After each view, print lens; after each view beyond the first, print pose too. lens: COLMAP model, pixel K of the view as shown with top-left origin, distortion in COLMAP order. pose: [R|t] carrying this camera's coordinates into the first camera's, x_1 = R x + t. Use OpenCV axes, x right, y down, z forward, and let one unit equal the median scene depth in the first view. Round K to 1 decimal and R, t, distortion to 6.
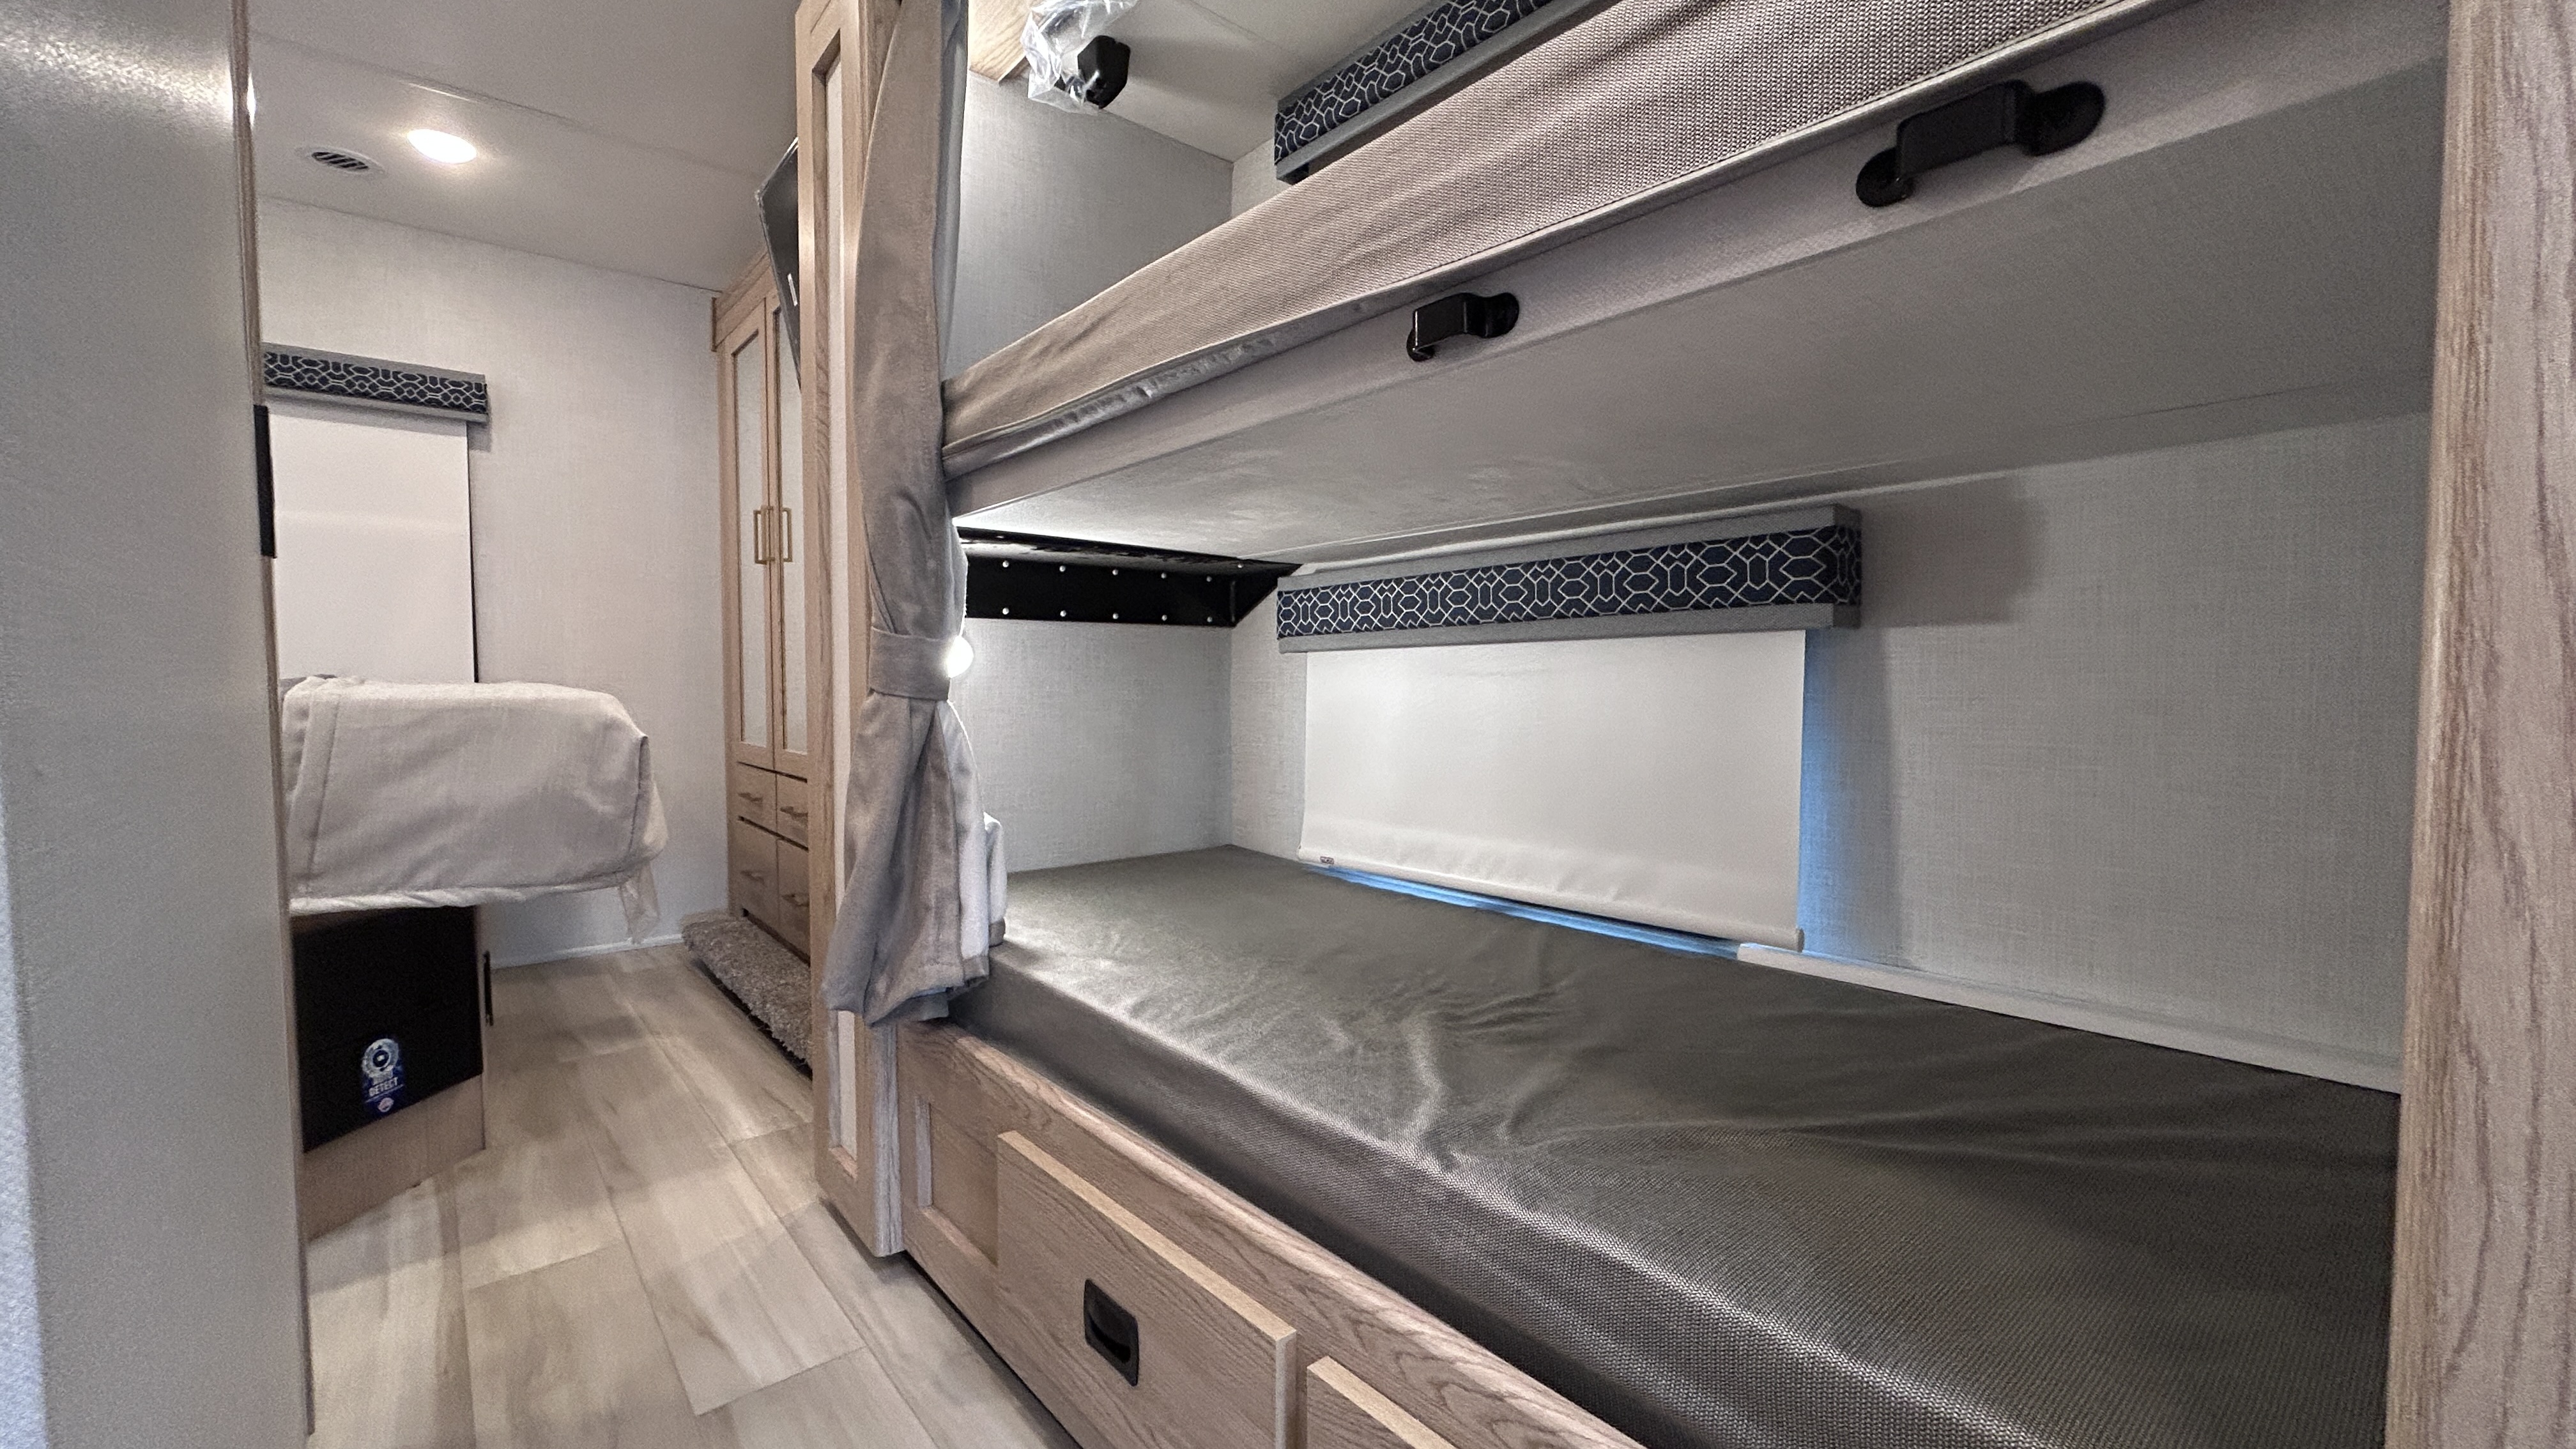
lens RADIAL K [[1037.6, 0, 1274.1], [0, 1037.6, 720.8], [0, 0, 1]] dist [-0.002281, 0.001061]
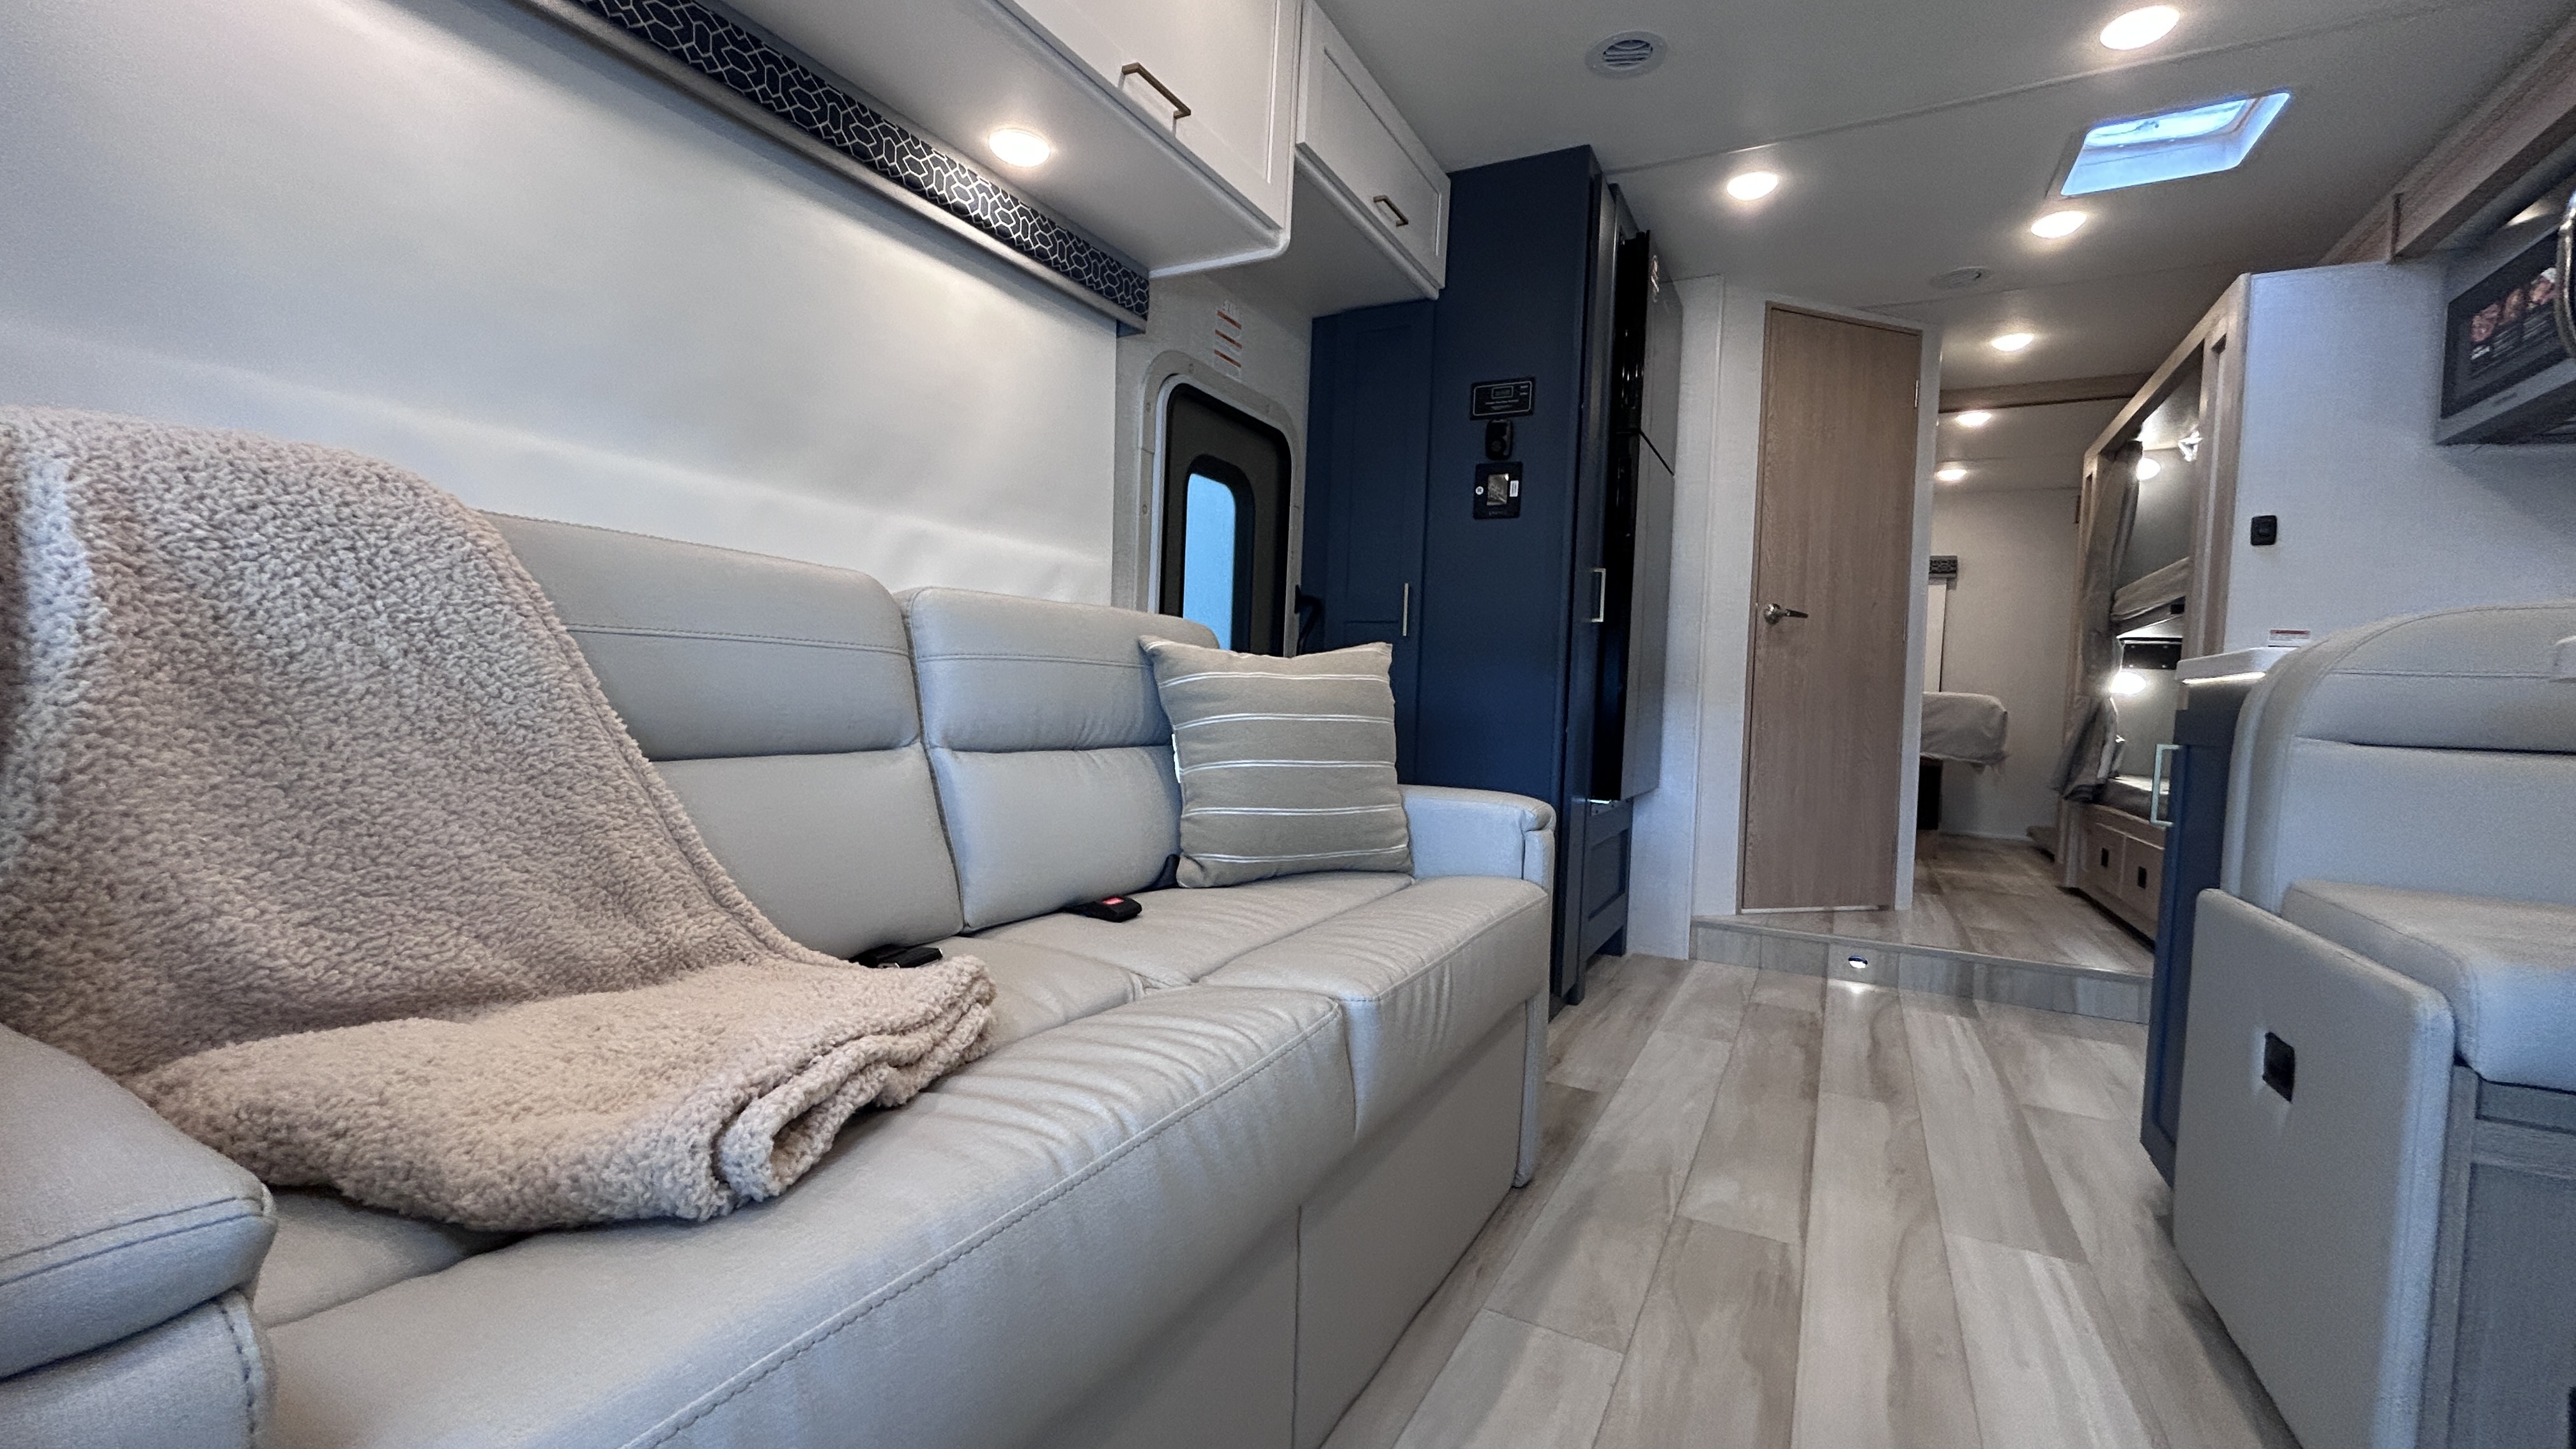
lens RADIAL K [[1037.6, 0, 1281.8], [0, 1037.6, 723.0], [0, 0, 1]] dist [-0.002281, 0.001061]
pose [[0.368310, 0.049245, -0.928398, 1.313038], [-0.085426, 0.996164, 0.018950, 0.166315], [0.925770, 0.072330, 0.371104, -1.906165]]
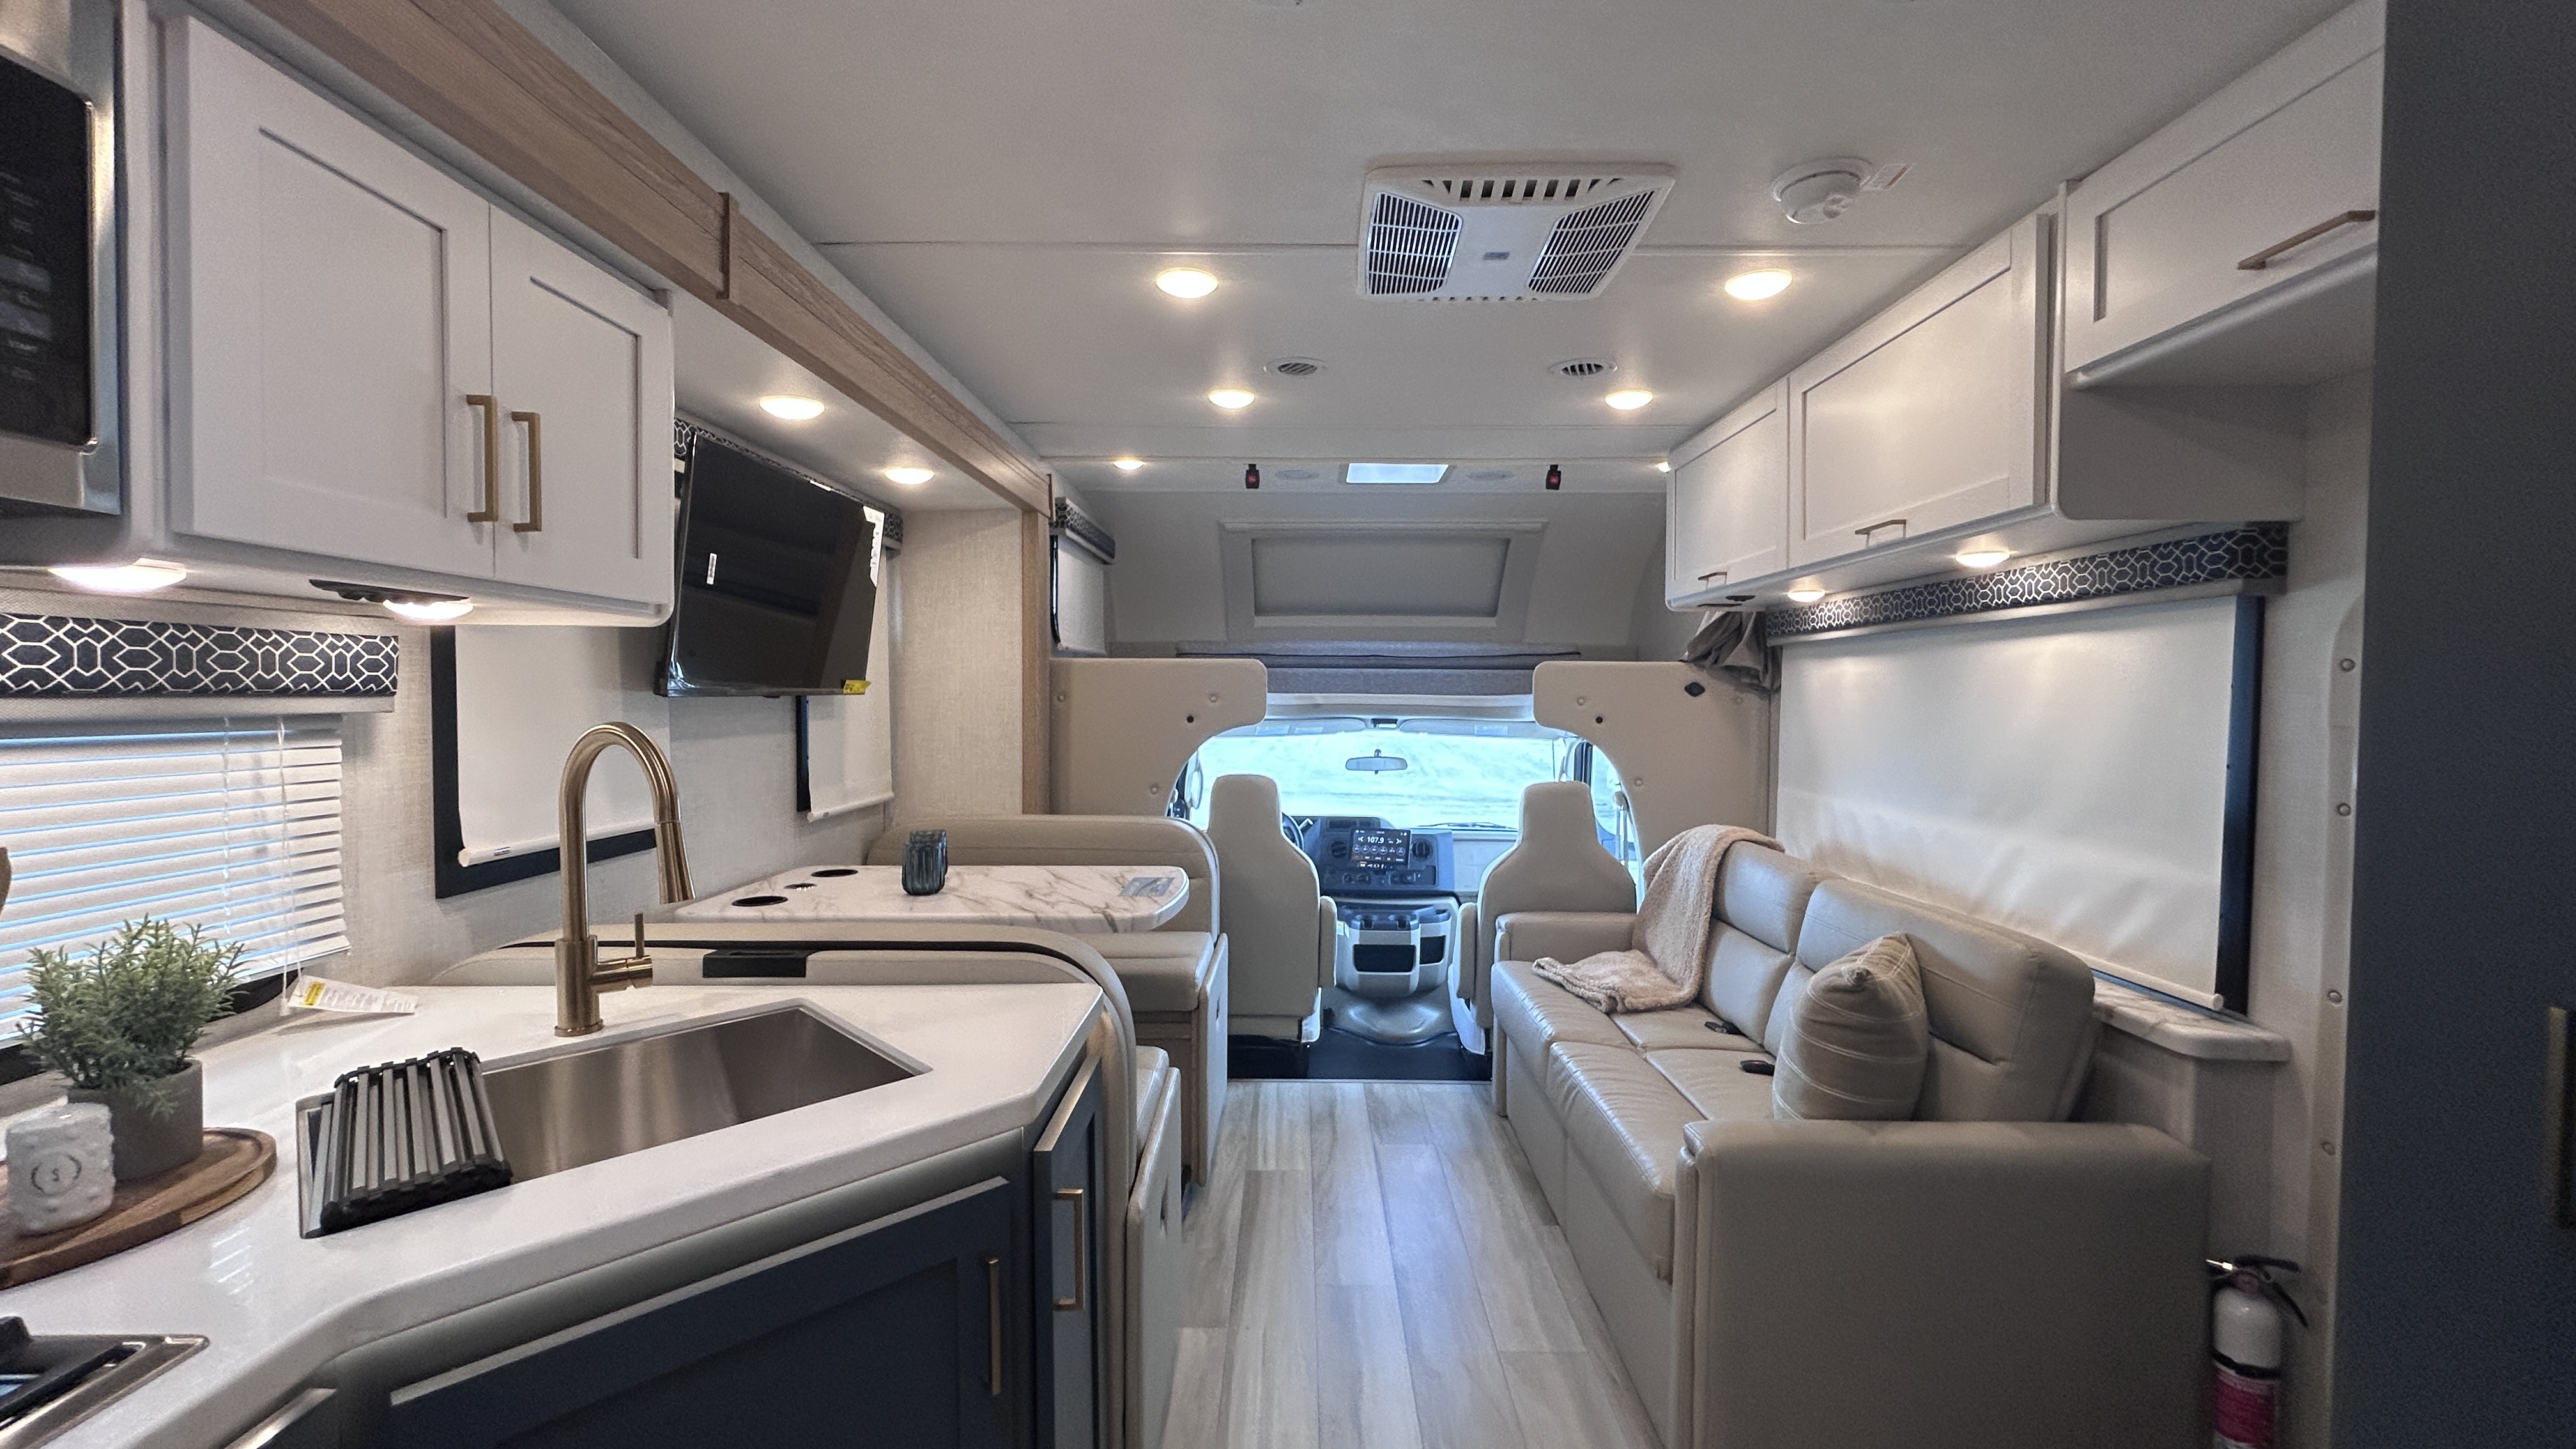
lens RADIAL K [[1037.6, 0, 1284.8], [0, 1037.6, 721.1], [0, 0, 1]] dist [-0.002281, 0.001061]
pose [[-0.760423, -0.018160, 0.649174, 0.044042], [0.024972, 0.998052, 0.057171, -0.246325], [-0.648947, 0.059686, -0.758489, -0.181334]]
